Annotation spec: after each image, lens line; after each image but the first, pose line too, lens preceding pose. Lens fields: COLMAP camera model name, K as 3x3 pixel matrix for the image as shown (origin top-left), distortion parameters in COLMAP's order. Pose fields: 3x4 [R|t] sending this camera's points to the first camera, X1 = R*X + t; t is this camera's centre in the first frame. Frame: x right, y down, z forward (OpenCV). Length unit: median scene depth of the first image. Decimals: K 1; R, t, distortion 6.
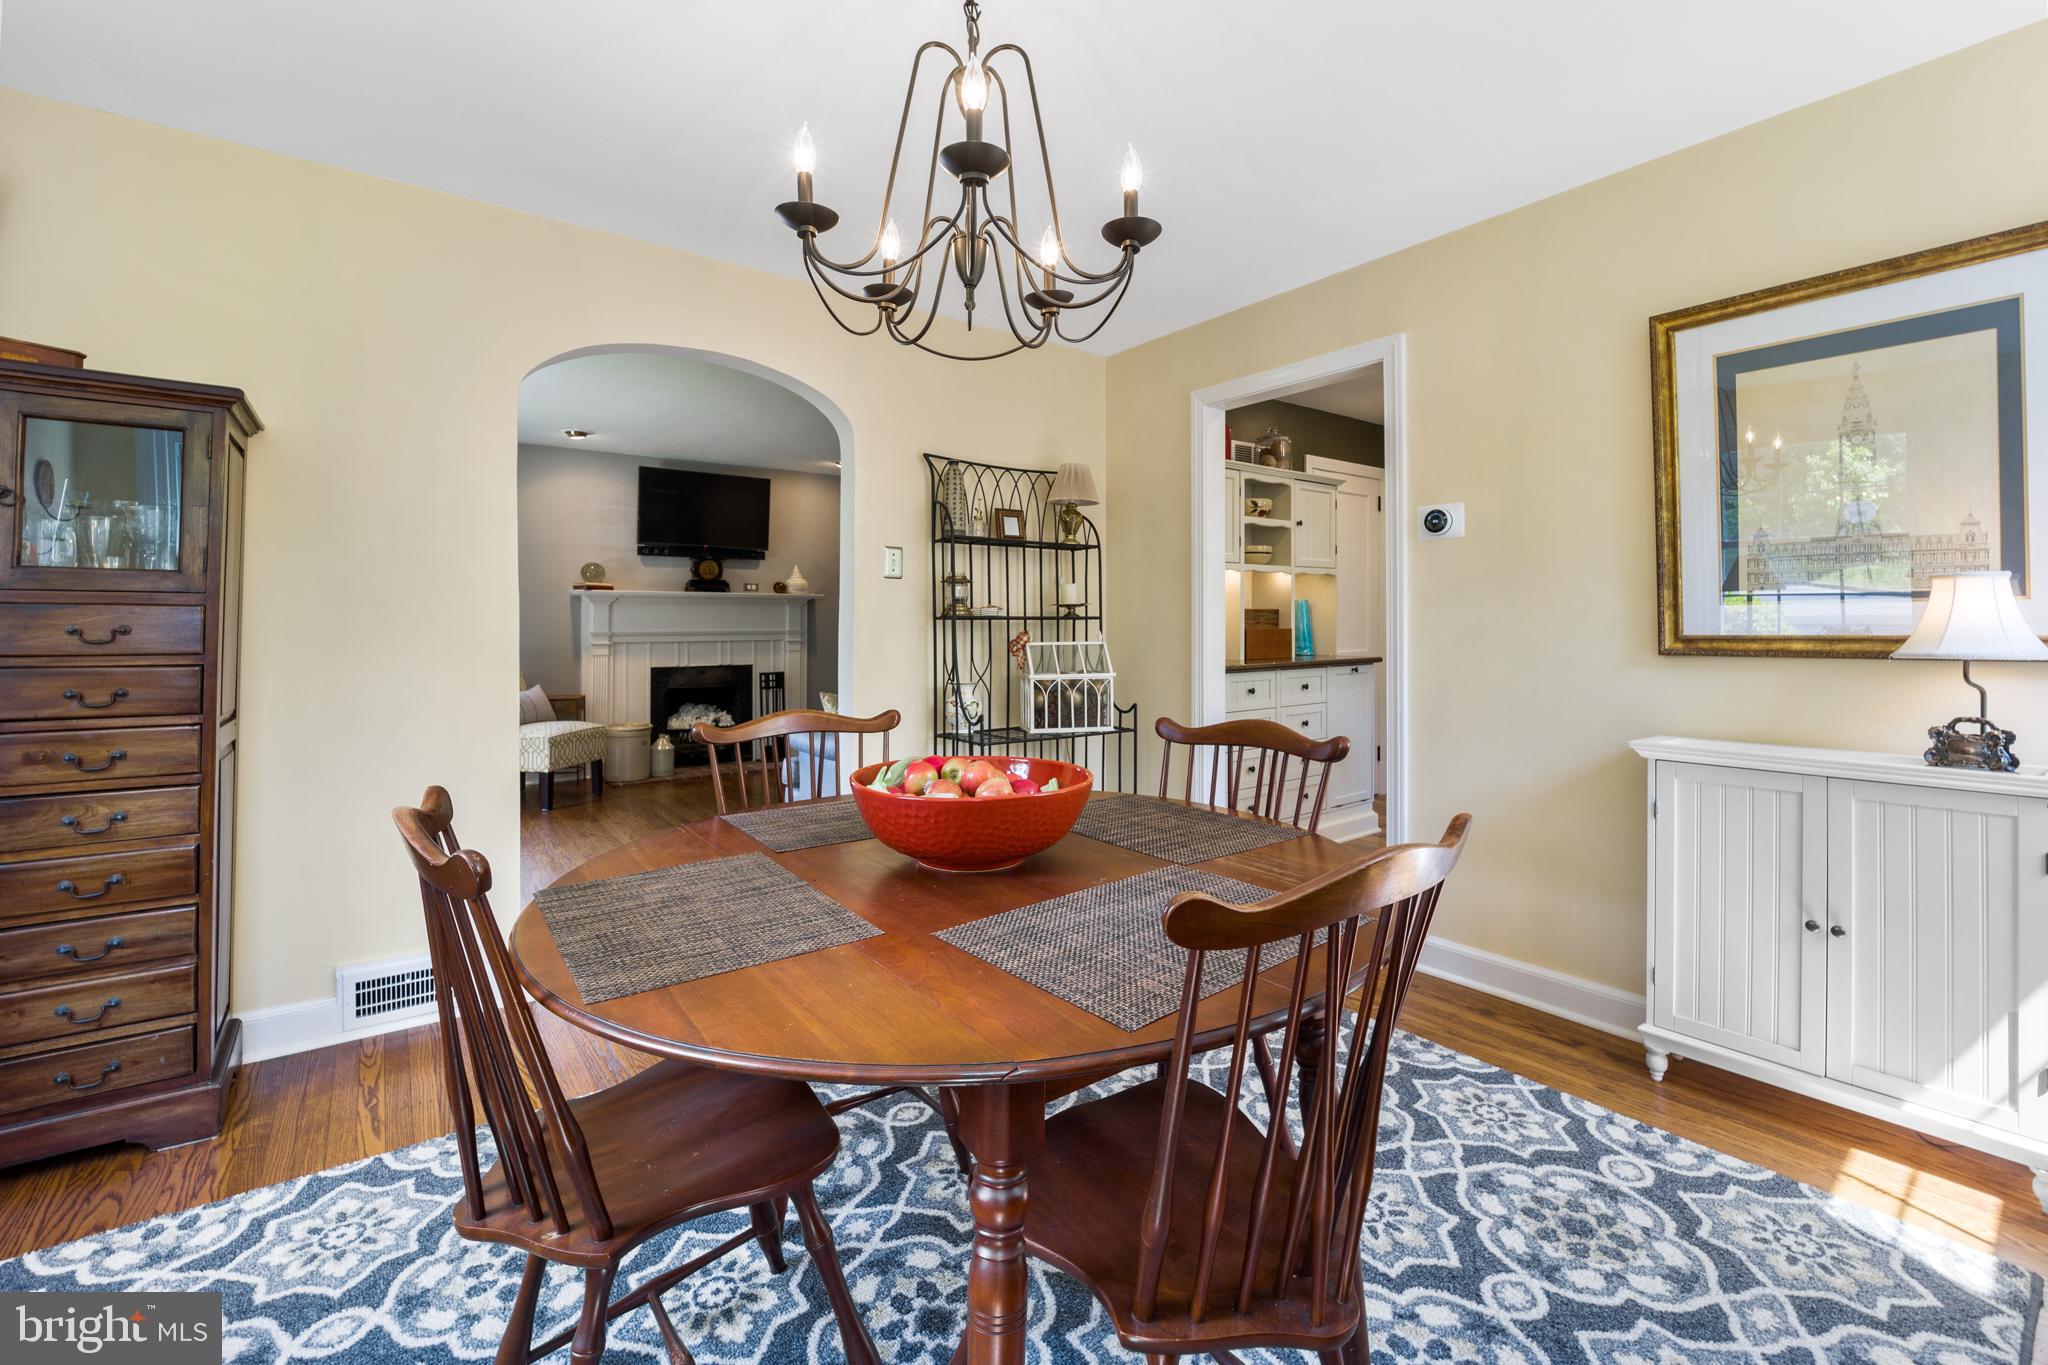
lens RADIAL K [[852.1, 0, 1024.7], [0, 852.1, 622.8], [0, 0, 1]] dist [-0.000444, -0.000042]
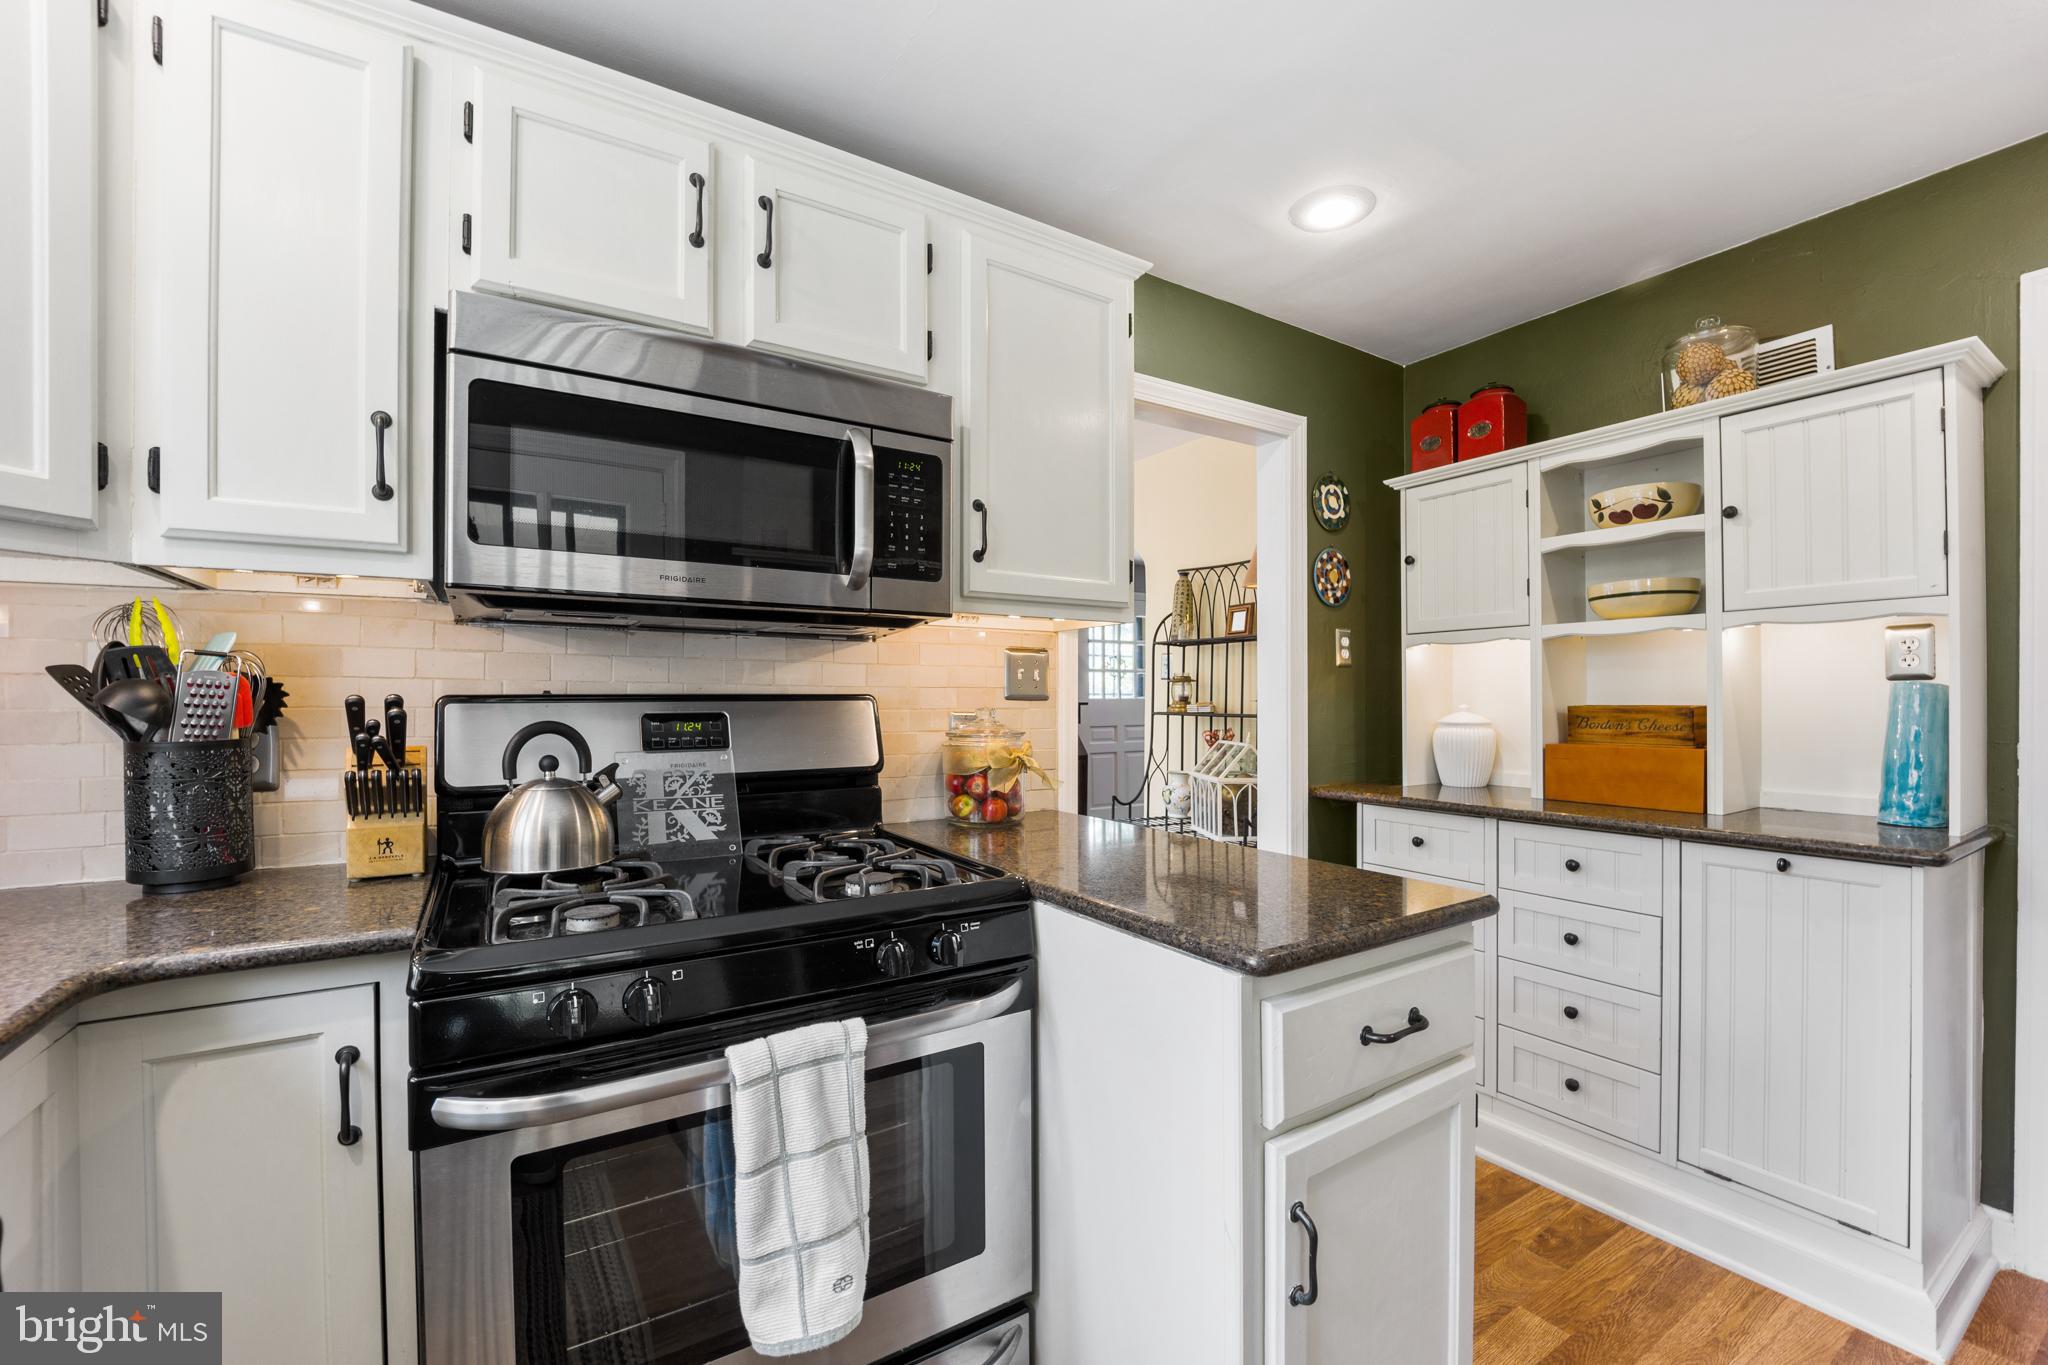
lens RADIAL K [[860.9, 0, 1031.2], [0, 860.9, 696.1], [0, 0, 1]] dist [-0.001218, -0.000192]
pose [[-0.072341, 0.002489, -0.997377, 0.982943], [0.001506, 0.999996, 0.002387, -0.029541], [0.997379, -0.001329, -0.072345, 0.831632]]
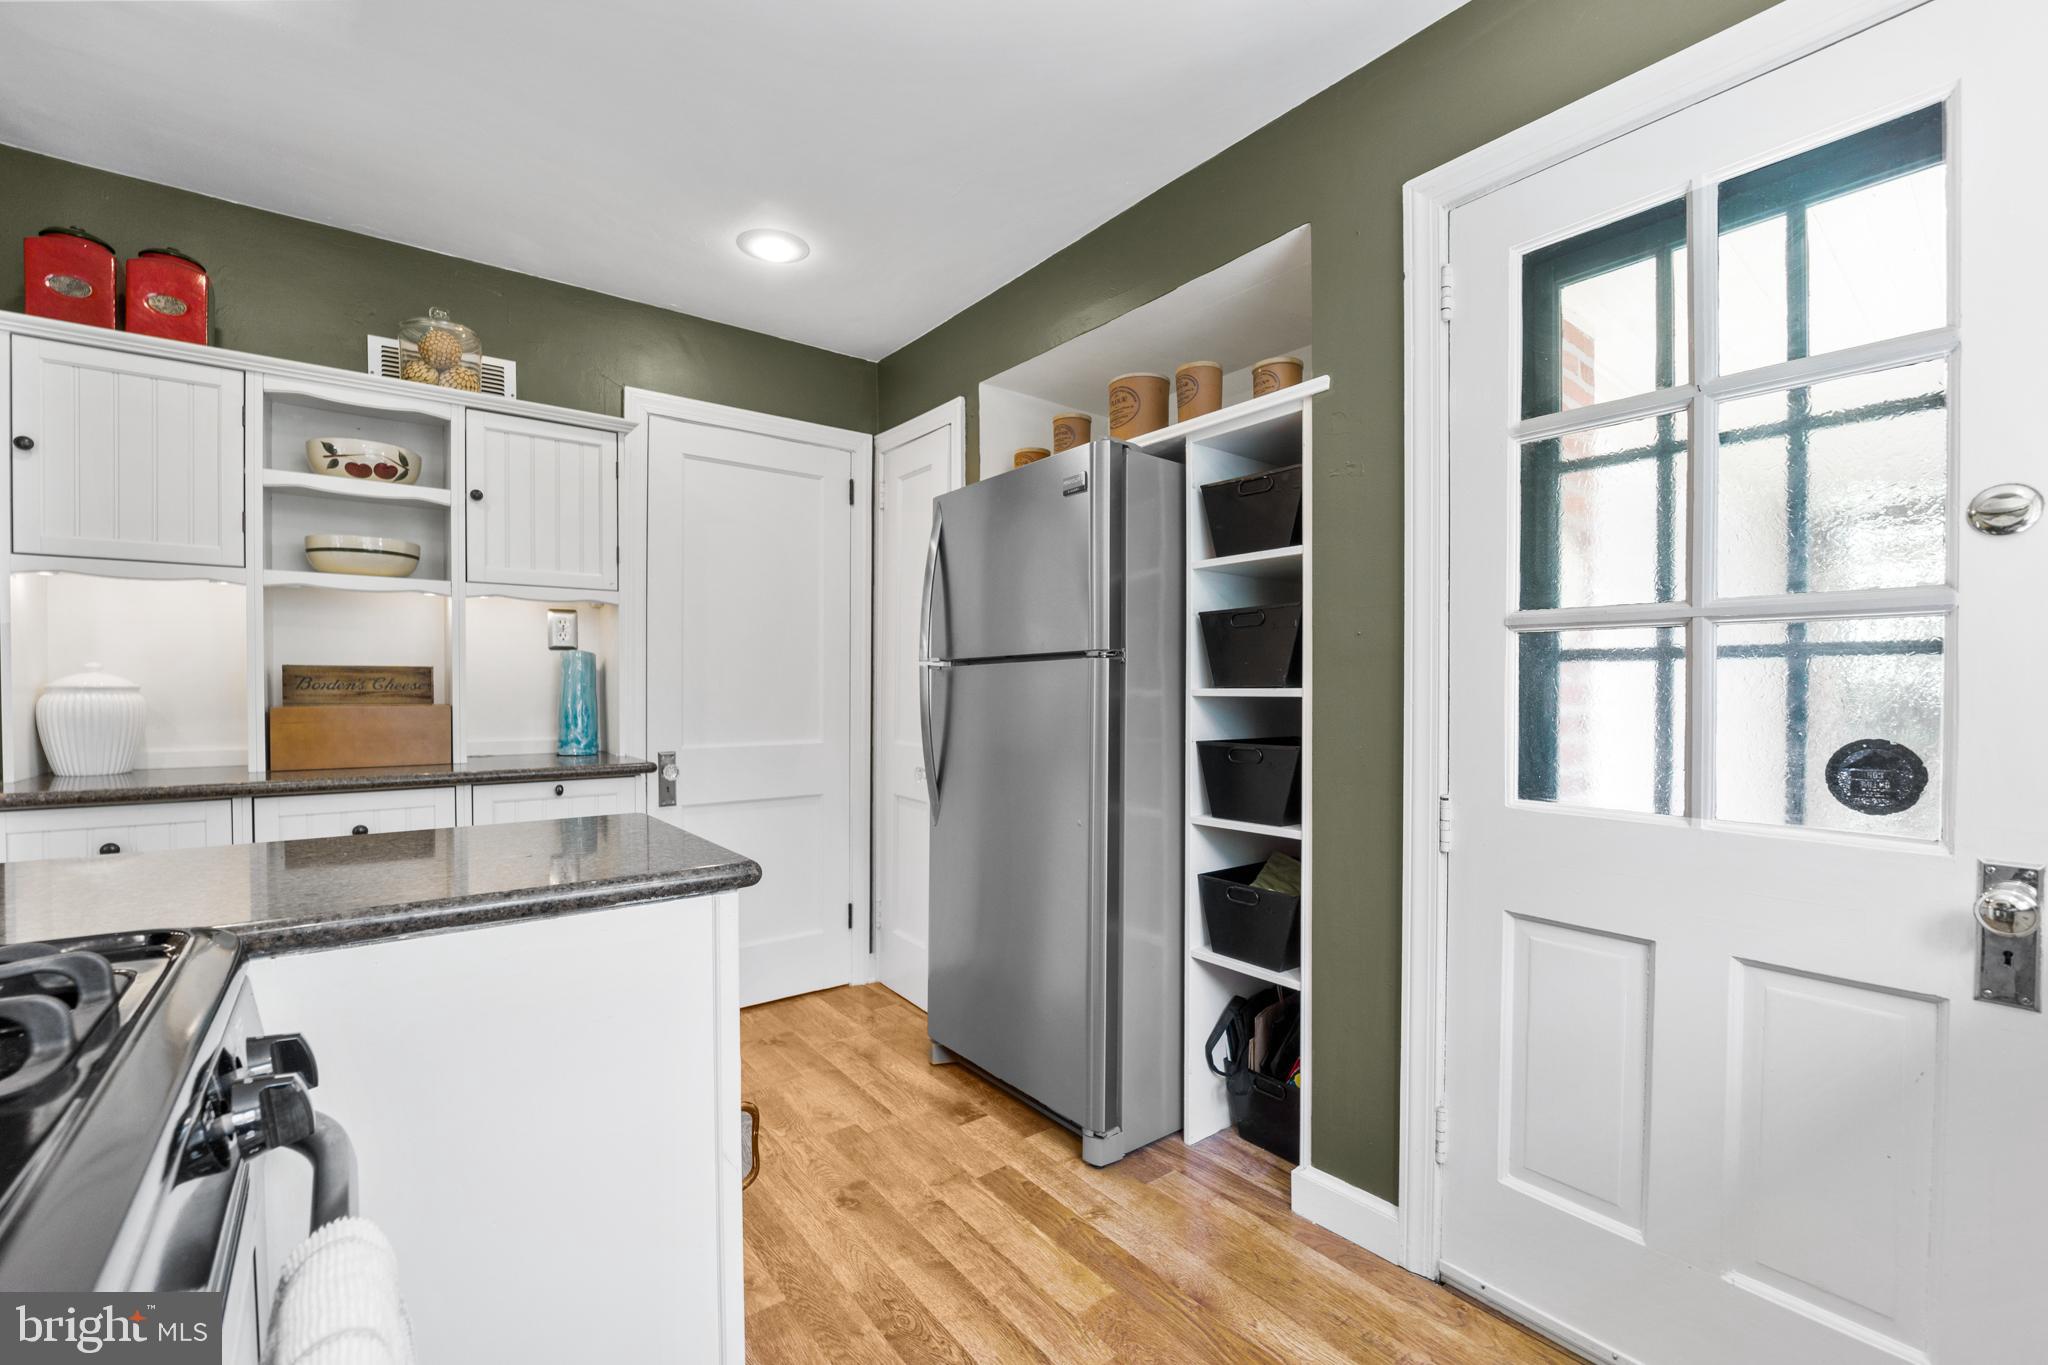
lens RADIAL K [[860.9, 0, 1031.2], [0, 860.9, 696.1], [0, 0, 1]] dist [-0.001218, -0.000192]
pose [[0.999952, 0.005851, 0.007856, 0.800015], [-0.005905, 0.999959, 0.006852, -0.005649], [-0.007815, -0.006898, 0.999946, 0.607708]]
